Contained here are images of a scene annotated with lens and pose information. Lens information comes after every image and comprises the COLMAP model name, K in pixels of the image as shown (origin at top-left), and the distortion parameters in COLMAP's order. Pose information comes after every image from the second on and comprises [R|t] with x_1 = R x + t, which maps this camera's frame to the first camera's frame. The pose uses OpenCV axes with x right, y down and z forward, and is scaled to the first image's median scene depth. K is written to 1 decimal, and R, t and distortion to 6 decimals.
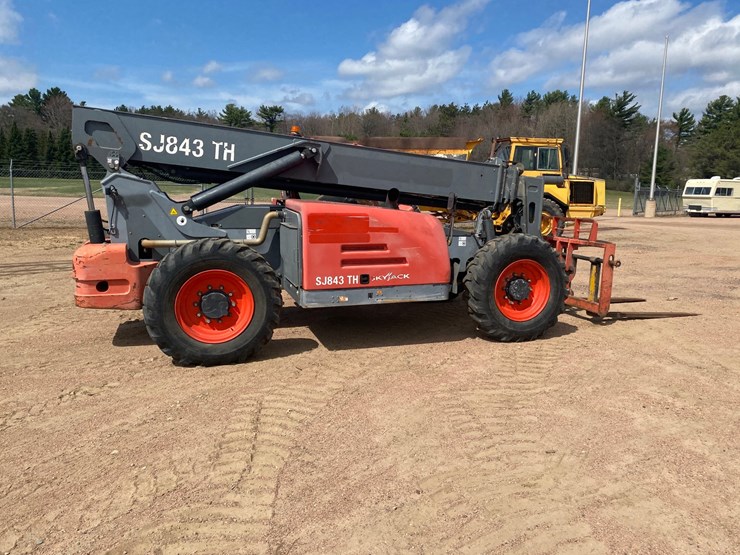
lens RADIAL K [[564.8, 0, 366.6], [0, 564.8, 267.9], [0, 0, 1]] dist [0.020101, -0.009358]
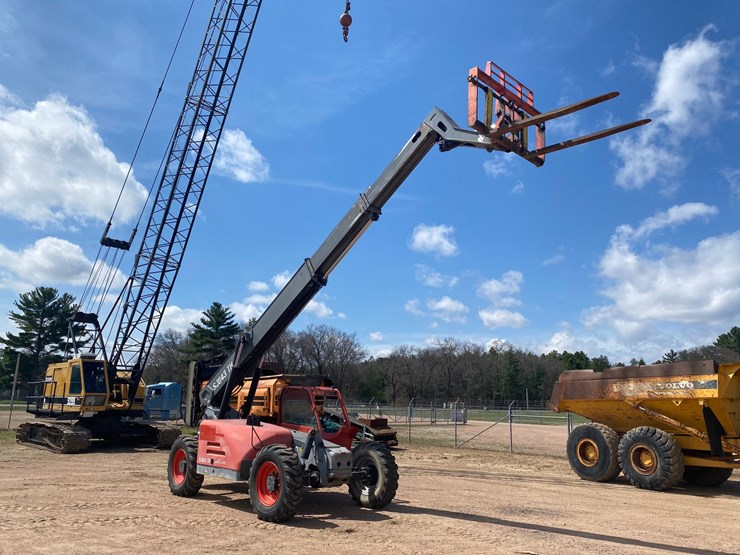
lens RADIAL K [[555.8, 0, 376.8], [0, 555.8, 277.7], [0, 0, 1]] dist [0.037404, -0.036812]
pose [[0.434008, -0.211995, -0.875611, 1.922341], [-0.142864, 0.943426, -0.299226, -0.076954], [0.889509, 0.254960, 0.379168, 0.590195]]
